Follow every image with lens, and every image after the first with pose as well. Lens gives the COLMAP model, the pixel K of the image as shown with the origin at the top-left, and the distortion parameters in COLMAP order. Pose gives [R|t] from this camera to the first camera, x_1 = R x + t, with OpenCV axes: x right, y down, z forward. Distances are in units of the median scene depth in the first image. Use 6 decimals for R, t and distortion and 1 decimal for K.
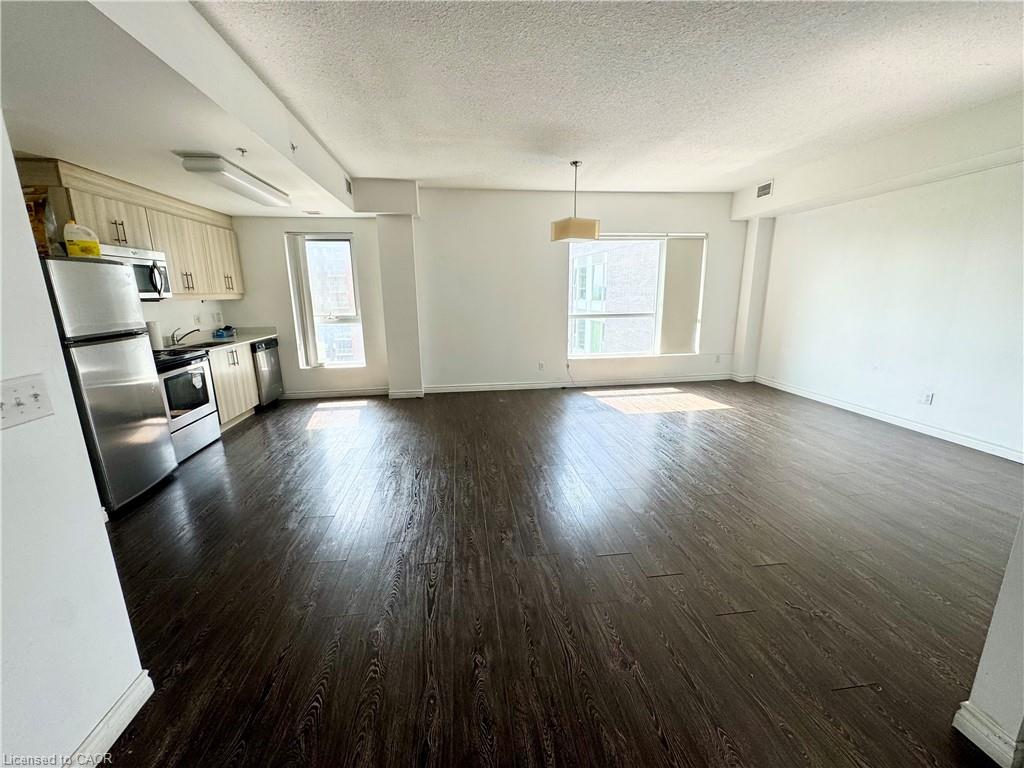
lens RADIAL K [[408.3, 0, 505.9], [0, 408.3, 382.2], [0, 0, 1]] dist [0.000576, -0.000026]
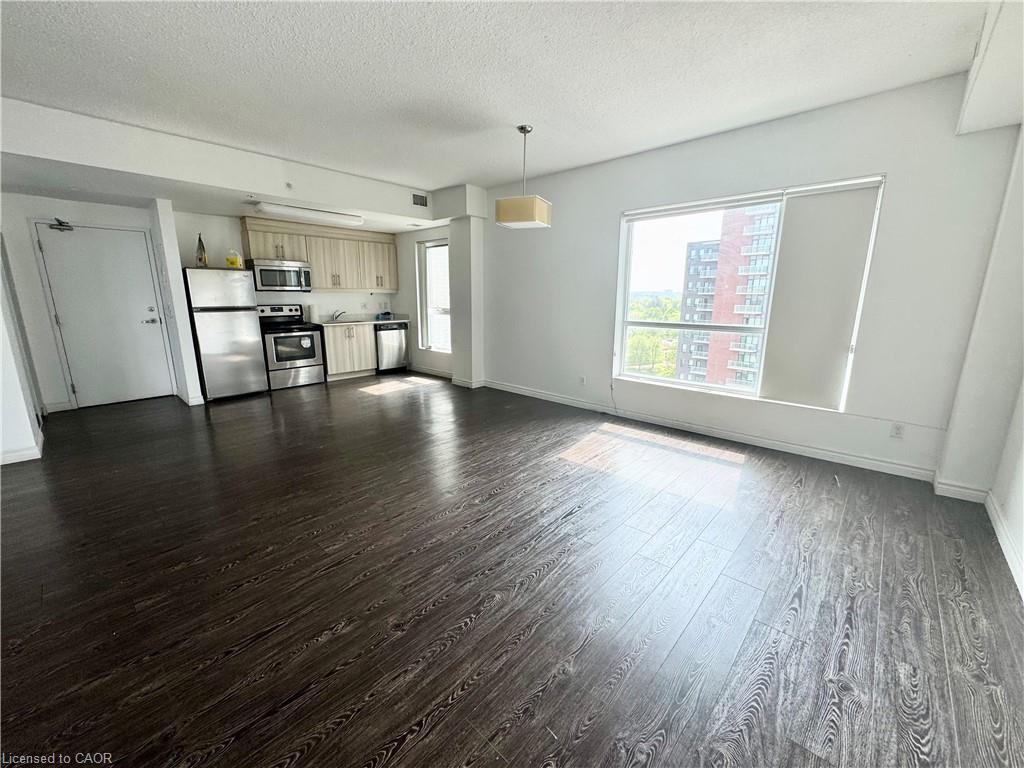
lens RADIAL K [[408.3, 0, 505.9], [0, 408.3, 382.2], [0, 0, 1]] dist [0.000576, -0.000026]
pose [[0.638564, 0.176364, -0.749088, 0.676548], [-0.179118, 0.980714, 0.078208, -0.081323], [0.748434, 0.084235, 0.657838, 0.386858]]
